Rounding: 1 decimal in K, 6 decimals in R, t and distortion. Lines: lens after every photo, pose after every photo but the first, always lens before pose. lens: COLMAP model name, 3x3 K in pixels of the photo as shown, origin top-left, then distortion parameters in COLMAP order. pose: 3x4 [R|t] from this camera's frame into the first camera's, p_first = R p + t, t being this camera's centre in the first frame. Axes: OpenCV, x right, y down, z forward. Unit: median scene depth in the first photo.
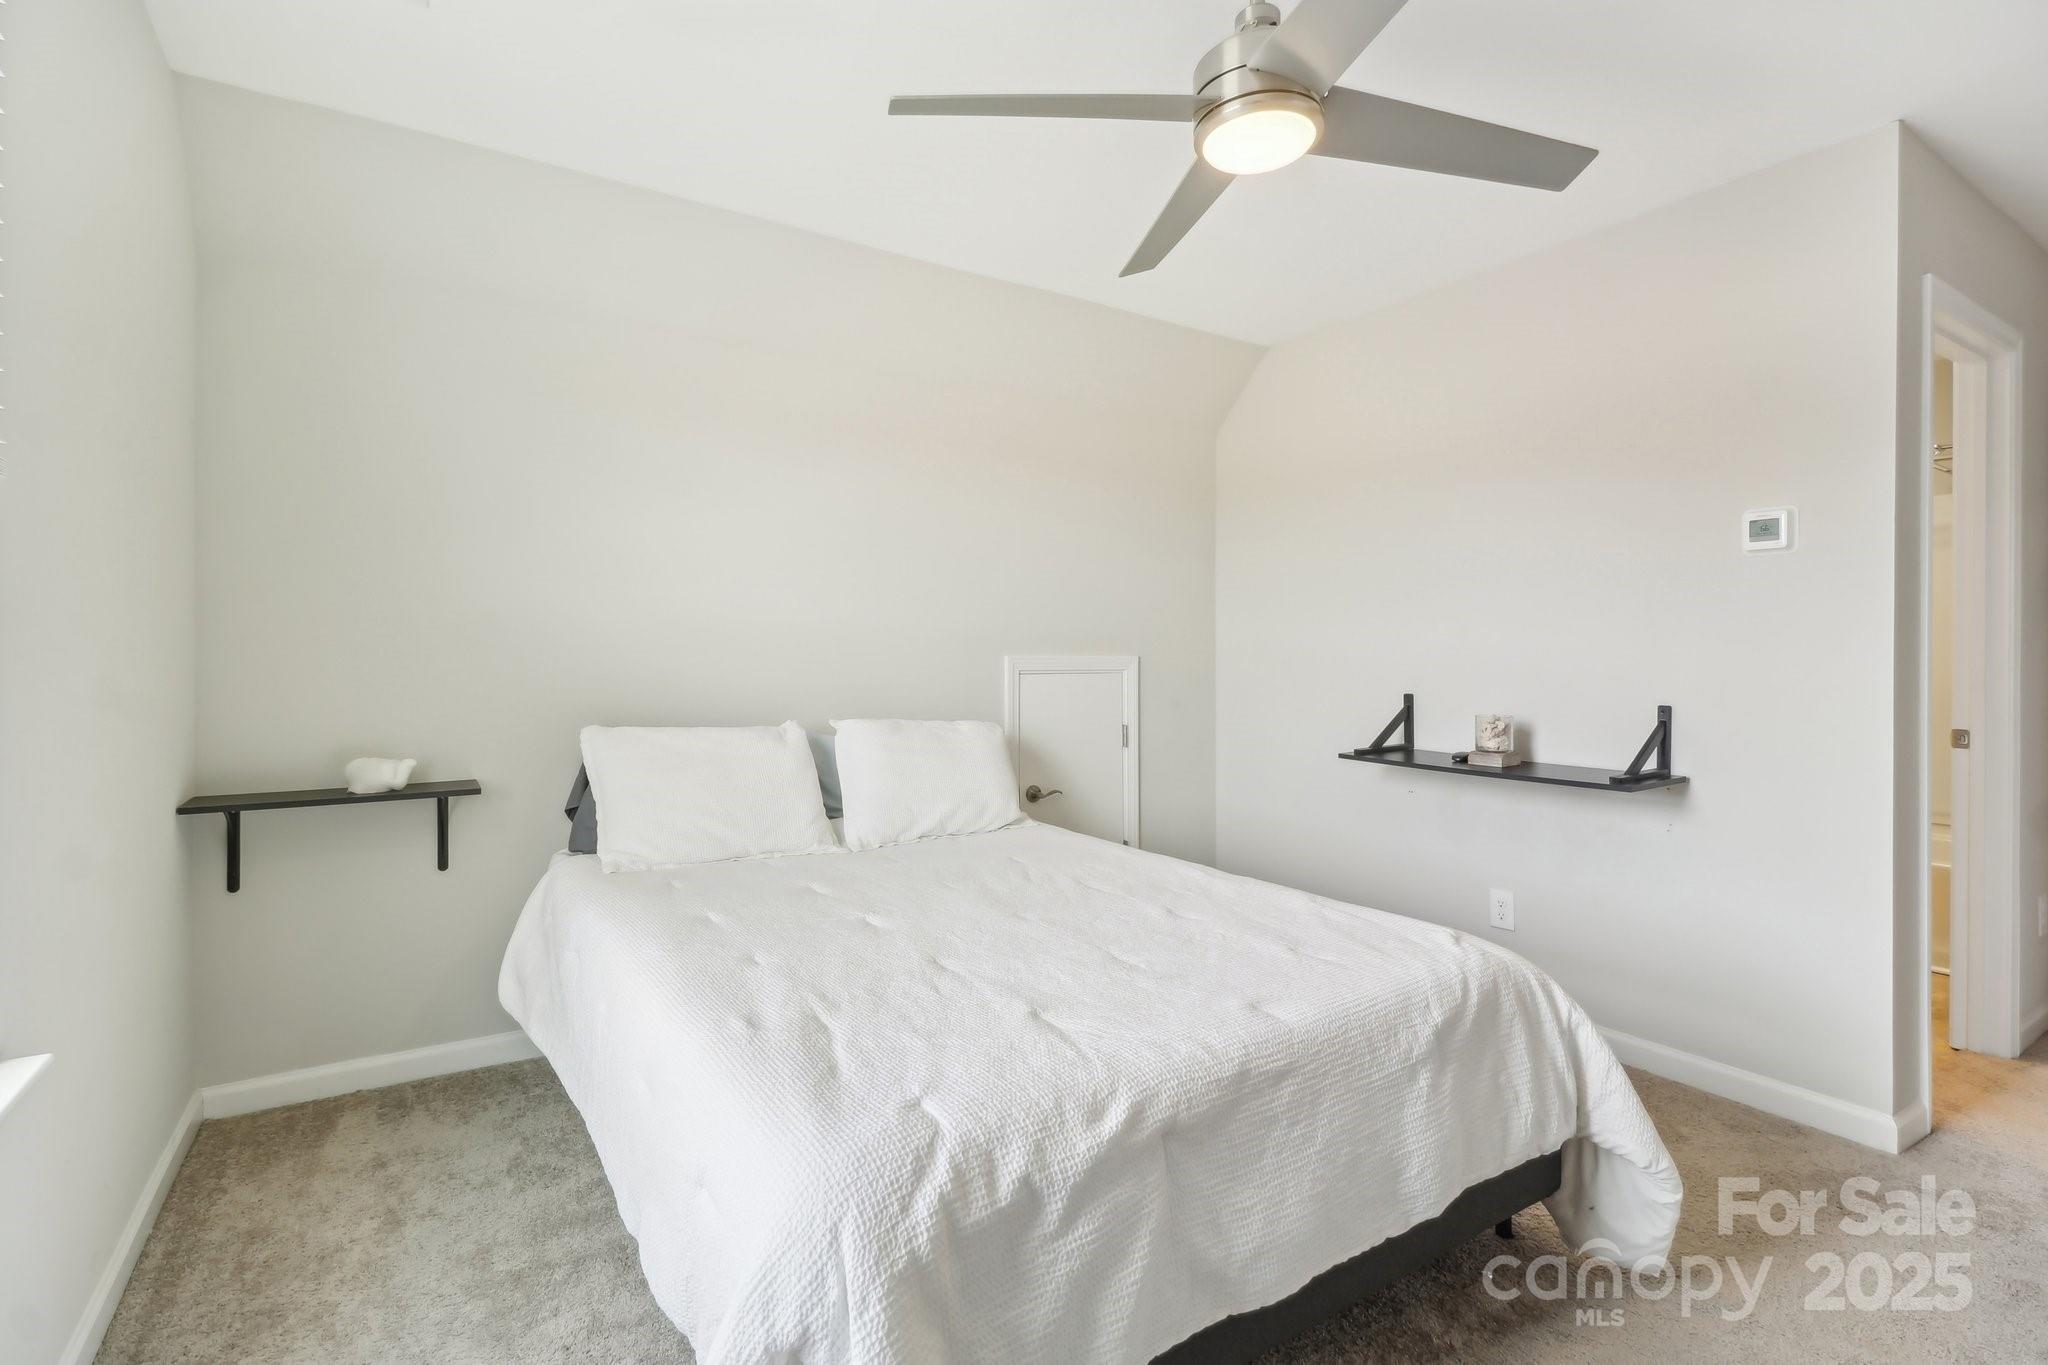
lens RADIAL K [[947.7, 0, 1024.0], [0, 947.7, 682.5], [0, 0, 1]] dist [0.003735, 0.000365]
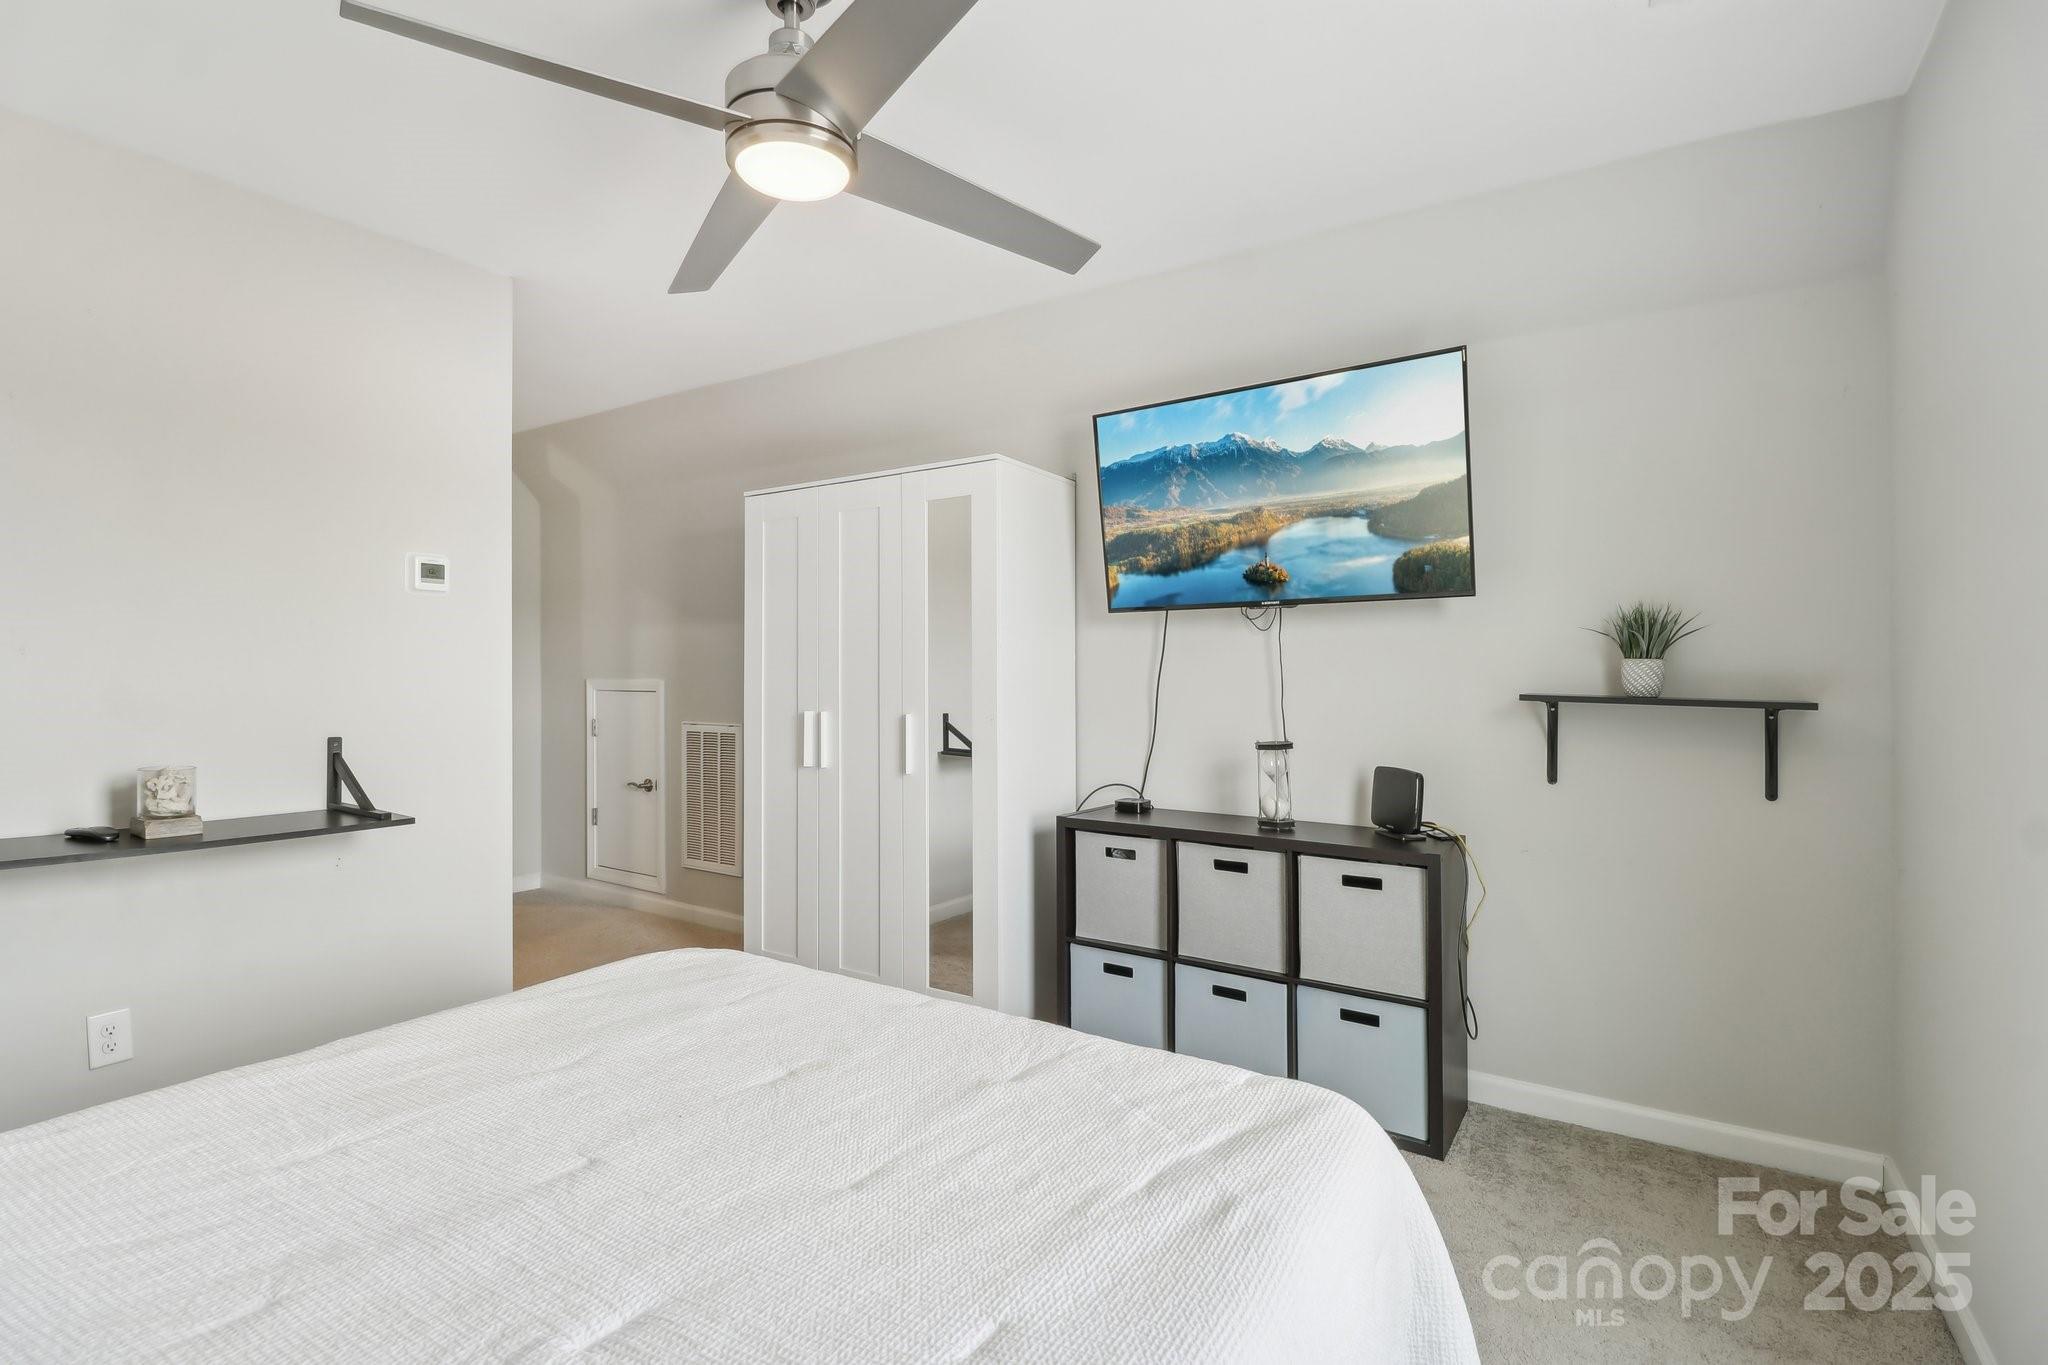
lens RADIAL K [[937.6, 0, 1024.0], [0, 937.6, 682.5], [0, 0, 1]] dist [-0.045596, -0.000037]
pose [[-0.407775, -0.001388, 0.913082, -0.617343], [0.019620, 0.999755, 0.010281, -0.035874], [-0.912872, 0.022107, -0.407647, 1.011942]]
